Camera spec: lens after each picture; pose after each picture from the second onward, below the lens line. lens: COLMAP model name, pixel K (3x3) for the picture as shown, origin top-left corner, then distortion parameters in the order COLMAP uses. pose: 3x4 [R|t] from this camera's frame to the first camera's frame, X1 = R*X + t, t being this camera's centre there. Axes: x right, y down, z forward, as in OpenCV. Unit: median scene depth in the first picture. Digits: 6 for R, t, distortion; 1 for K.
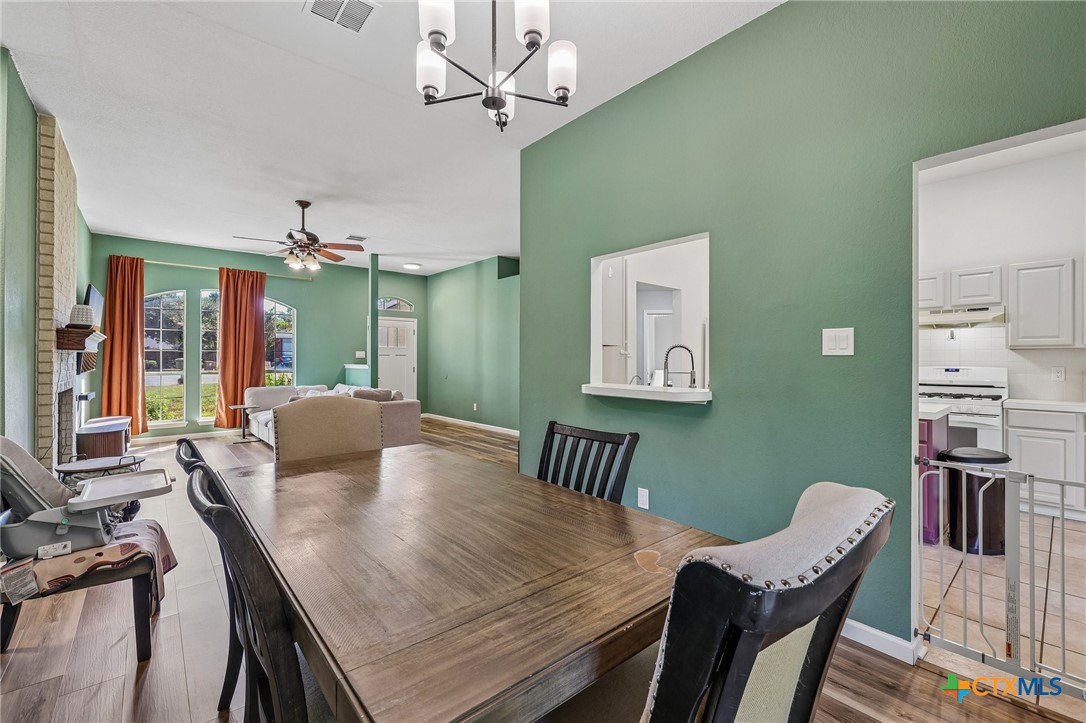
lens RADIAL K [[456.3, 0, 544.2], [0, 456.3, 359.6], [0, 0, 1]] dist [-0.001468, 0.000828]
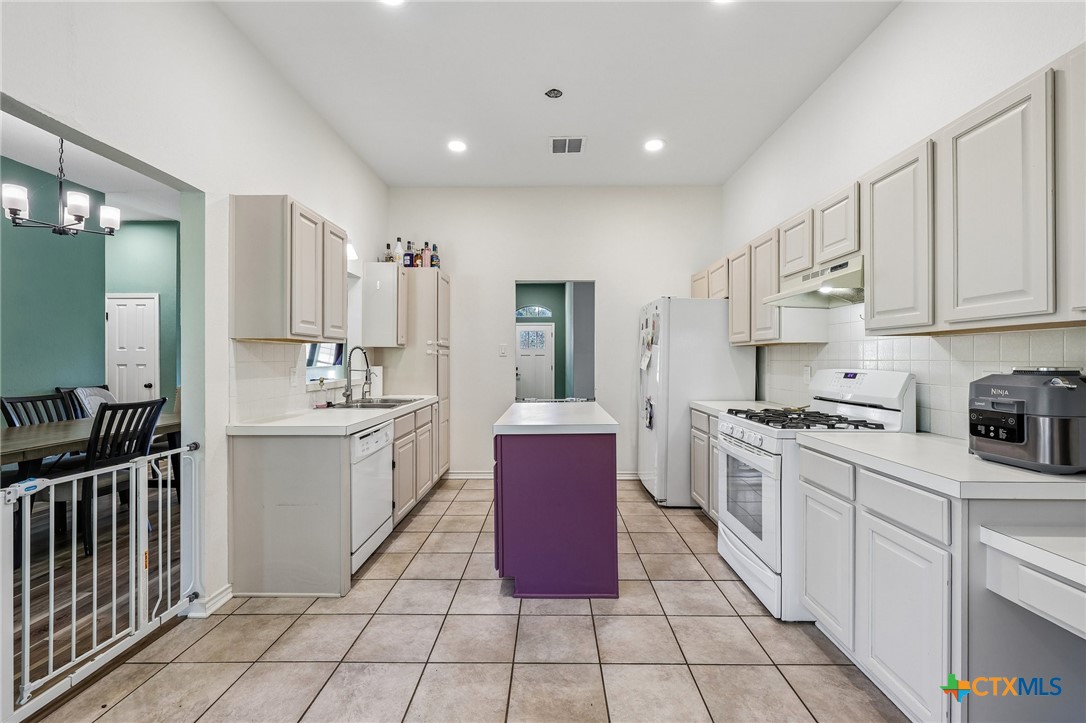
lens RADIAL K [[456.3, 0, 545.0], [0, 456.3, 359.8], [0, 0, 1]] dist [-0.001468, 0.000828]
pose [[0.744593, -0.001769, -0.667516, 0.622957], [0.004575, 0.999987, 0.002454, 0.000401], [0.667503, -0.004881, 0.744591, 0.202843]]
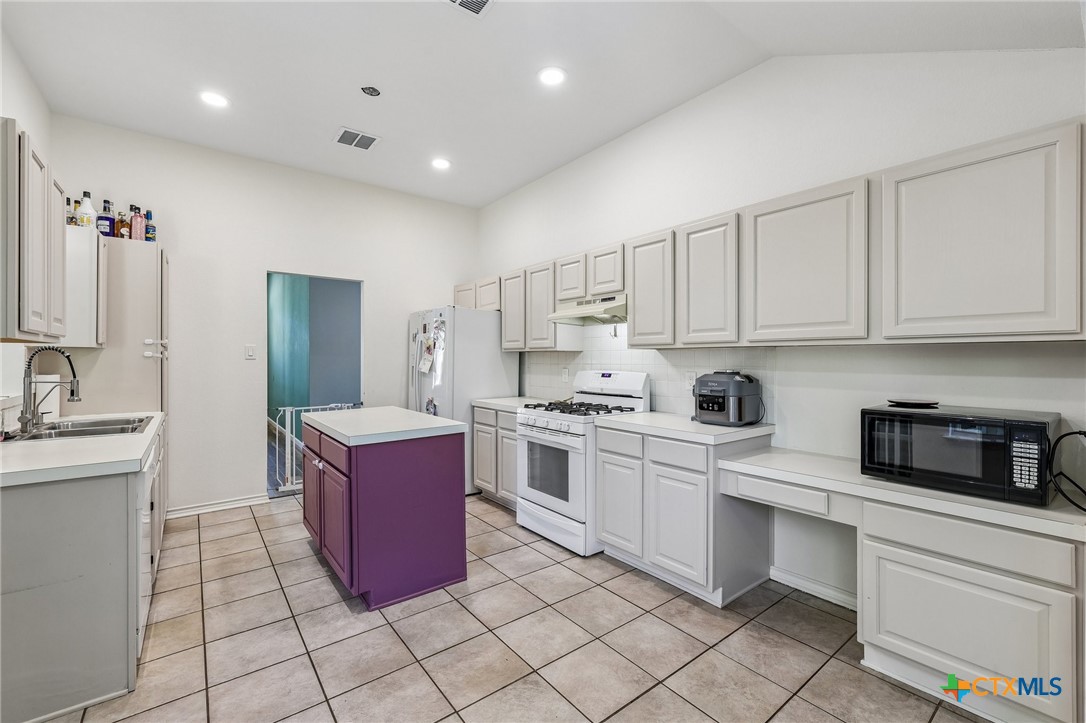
lens RADIAL K [[456.3, 0, 544.9], [0, 456.3, 361.4], [0, 0, 1]] dist [-0.001468, 0.000828]
pose [[0.998344, -0.001696, -0.057500, 0.523475], [0.002250, 0.999952, 0.009570, -0.005800], [0.057481, -0.009683, 0.998300, 0.118503]]
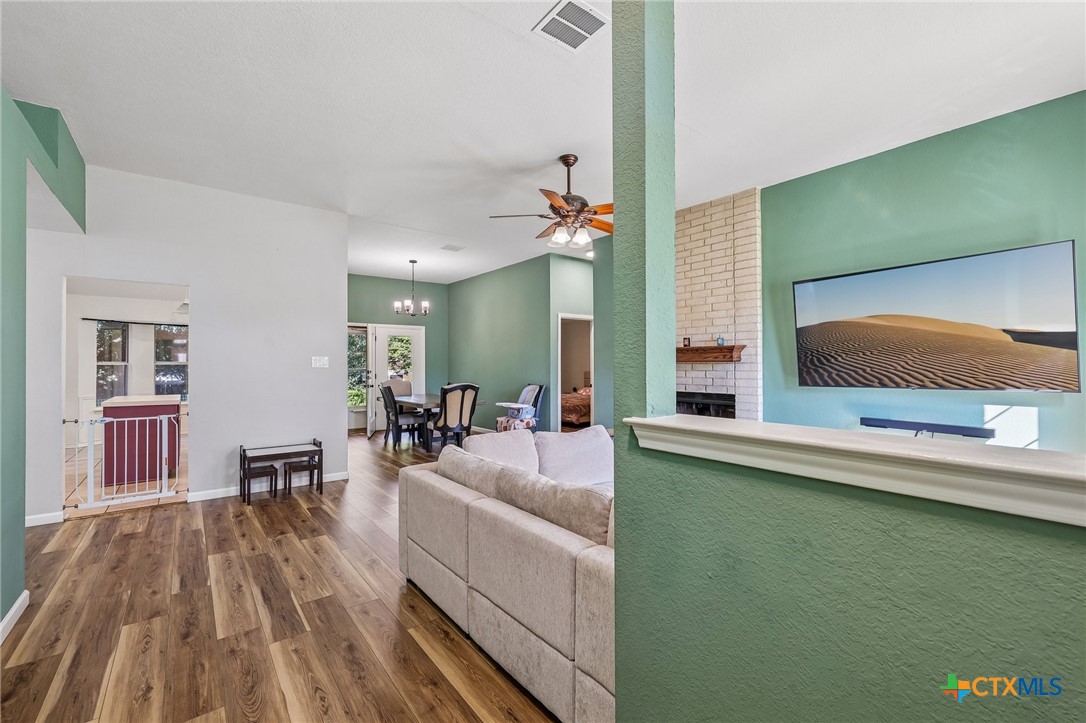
lens RADIAL K [[456.3, 0, 547.0], [0, 456.3, 359.2], [0, 0, 1]] dist [-0.001468, 0.000828]
pose [[-0.999110, 0.003196, 0.042054, -0.391489], [0.002684, 0.999922, -0.012232, -0.006590], [-0.042090, -0.012109, -0.999040, 1.300335]]
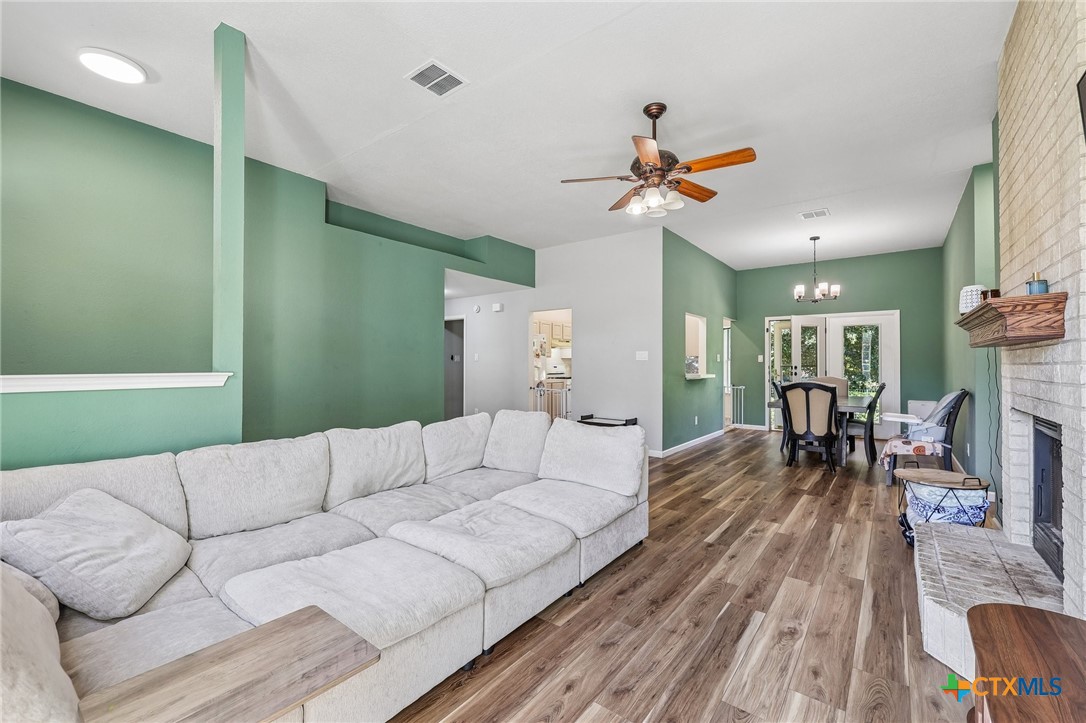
lens RADIAL K [[456.3, 0, 546.3], [0, 456.3, 358.4], [0, 0, 1]] dist [-0.001468, 0.000828]
pose [[-0.207128, 0.010710, 0.978255, -0.827592], [-0.004675, 0.999918, -0.011937, 0.004526], [-0.978303, -0.007045, -0.207061, 0.951250]]
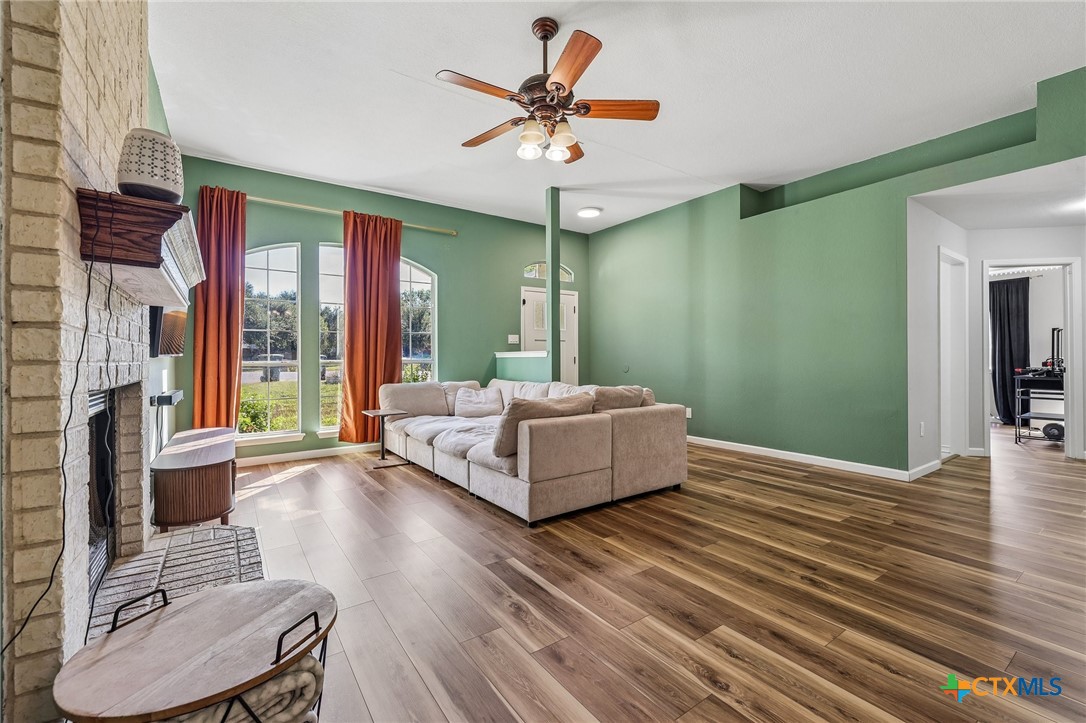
lens RADIAL K [[456.3, 0, 544.5], [0, 456.3, 360.0], [0, 0, 1]] dist [-0.001468, 0.000828]
pose [[0.994671, -0.005378, -0.102963, -0.356835], [0.005745, 0.999978, 0.003266, 0.025380], [0.102943, -0.003840, 0.994680, 0.358554]]
